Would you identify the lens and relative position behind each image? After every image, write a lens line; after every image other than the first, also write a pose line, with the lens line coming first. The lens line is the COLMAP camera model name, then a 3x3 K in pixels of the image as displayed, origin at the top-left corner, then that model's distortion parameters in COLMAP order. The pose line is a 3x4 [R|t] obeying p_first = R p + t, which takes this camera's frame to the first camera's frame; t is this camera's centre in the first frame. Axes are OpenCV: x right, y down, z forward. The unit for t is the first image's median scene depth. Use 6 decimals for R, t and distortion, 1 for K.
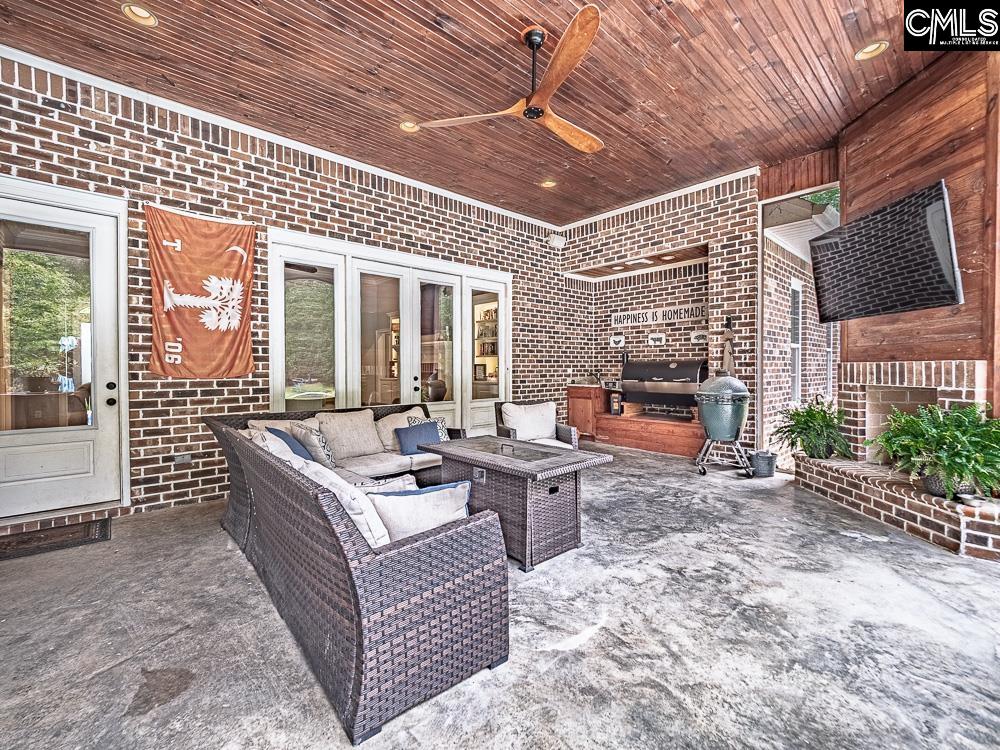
lens RADIAL K [[433.6, 0, 496.2], [0, 433.6, 376.4], [0, 0, 1]] dist [-0.002103, -0.004642]
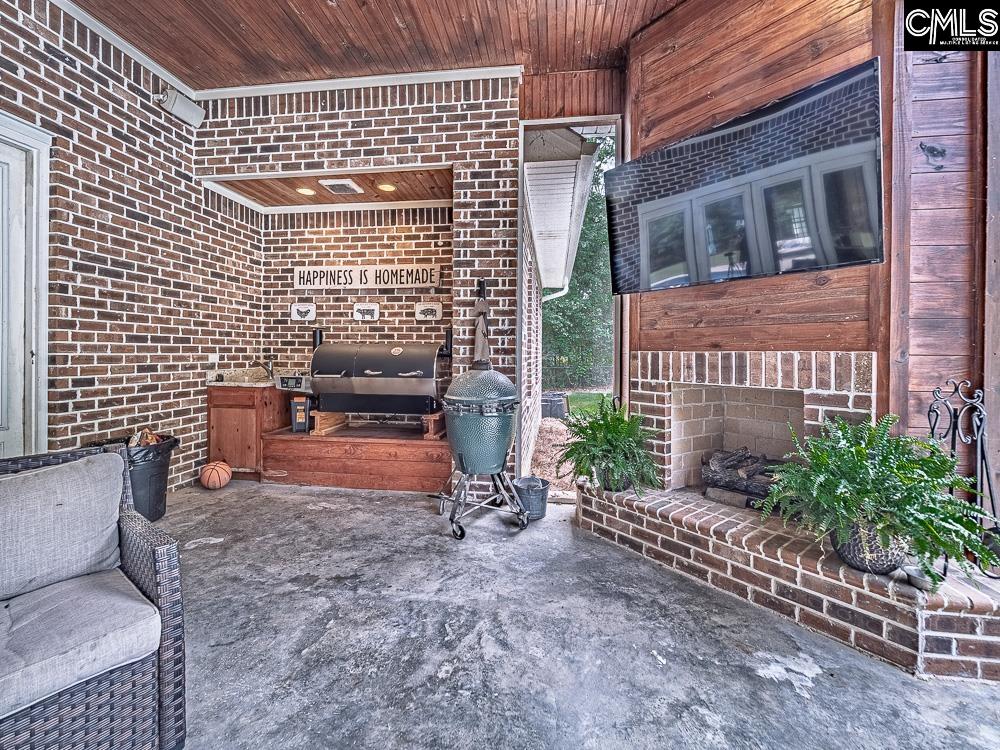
lens RADIAL K [[425.9, 0, 499.7], [0, 425.9, 354.9], [0, 0, 1]] dist [-0.008836, -0.000433]
pose [[0.756999, 0.008976, 0.653354, 0.124830], [0.000536, 0.999897, -0.014358, -0.012151], [-0.653415, 0.011219, 0.756917, 0.469363]]
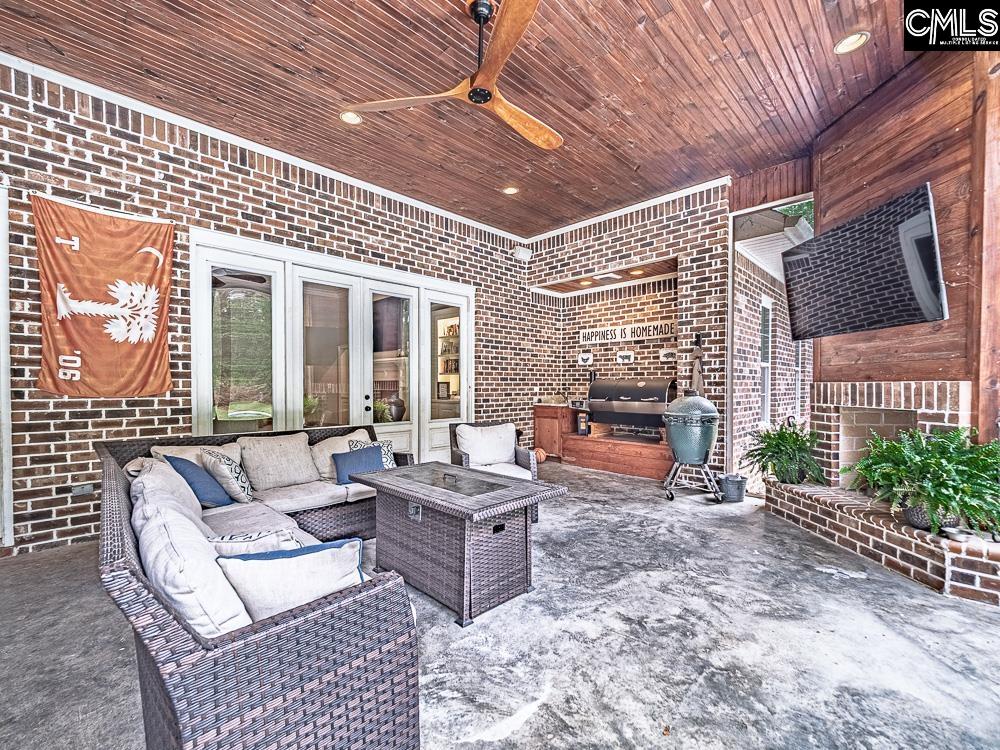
lens RADIAL K [[430.3, 0, 491.3], [0, 430.3, 395.2], [0, 0, 1]] dist [-0.000632, -0.005040]
pose [[0.999060, 0.003459, 0.043221, 0.039108], [-0.003586, 0.999989, 0.002861, -0.003282], [-0.043211, -0.003013, 0.999061, 0.068950]]
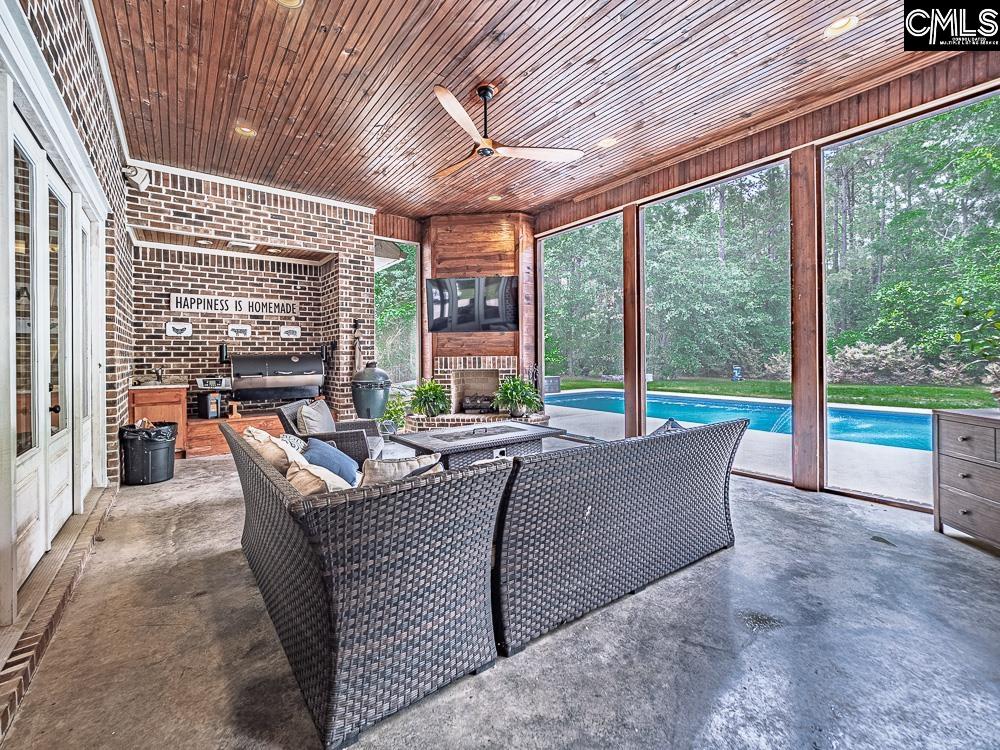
lens RADIAL K [[427.7, 0, 494.6], [0, 427.7, 360.4], [0, 0, 1]] dist [-0.001364, -0.000212]
pose [[0.083109, -0.004837, 0.996529, -0.623499], [0.028890, 0.999580, 0.002442, -0.012588], [-0.996122, 0.028586, 0.083214, 0.493280]]
